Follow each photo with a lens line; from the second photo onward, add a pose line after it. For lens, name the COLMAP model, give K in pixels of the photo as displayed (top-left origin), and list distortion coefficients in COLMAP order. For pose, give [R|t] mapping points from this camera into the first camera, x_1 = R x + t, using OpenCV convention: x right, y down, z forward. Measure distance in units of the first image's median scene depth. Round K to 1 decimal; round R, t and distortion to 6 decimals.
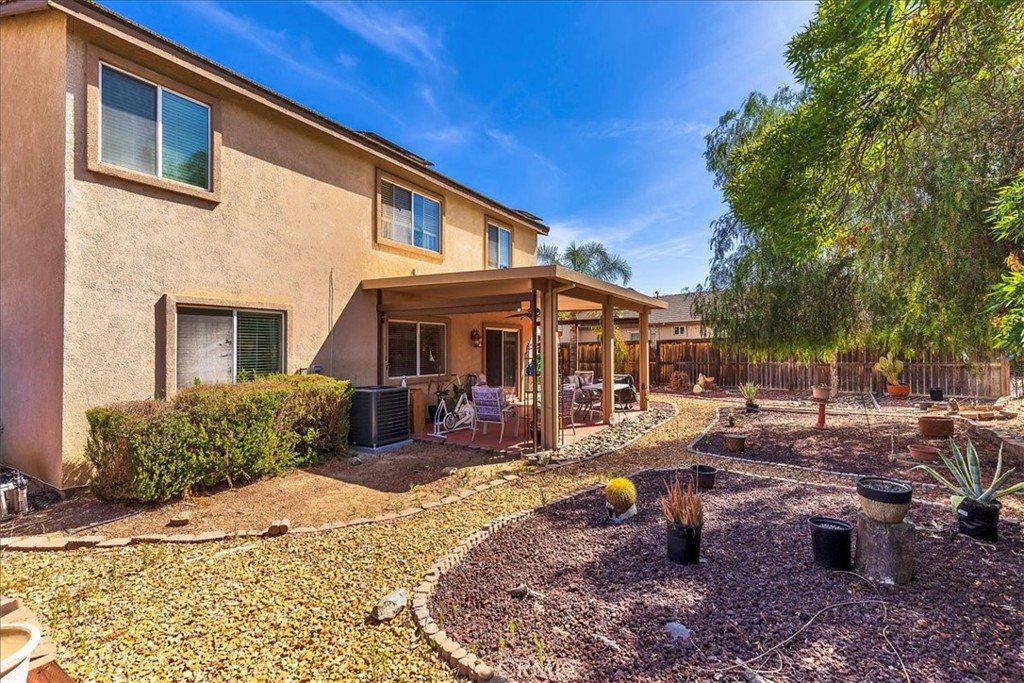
lens RADIAL K [[459.4, 0, 511.1], [0, 459.4, 342.5], [0, 0, 1]] dist [0.005723, -0.000199]
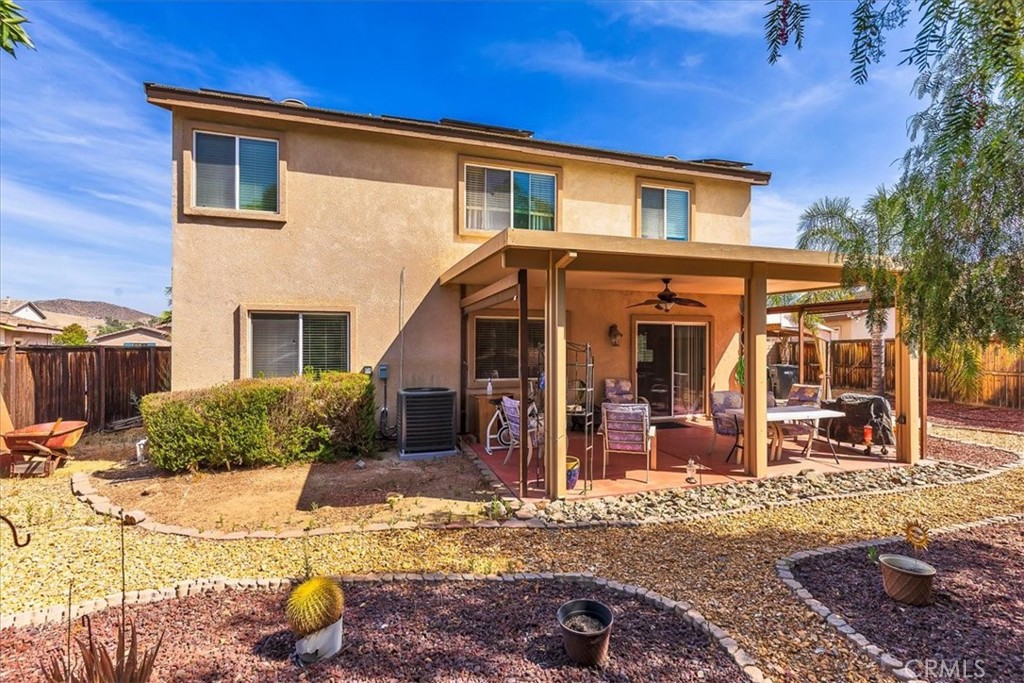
lens RADIAL K [[459.4, 0, 511.1], [0, 459.4, 342.5], [0, 0, 1]] dist [0.005723, -0.000199]
pose [[0.751139, 0.002065, -0.660141, 0.528661], [0.004383, 0.999957, 0.008116, -0.006165], [0.660130, -0.008989, 0.751098, 0.476565]]
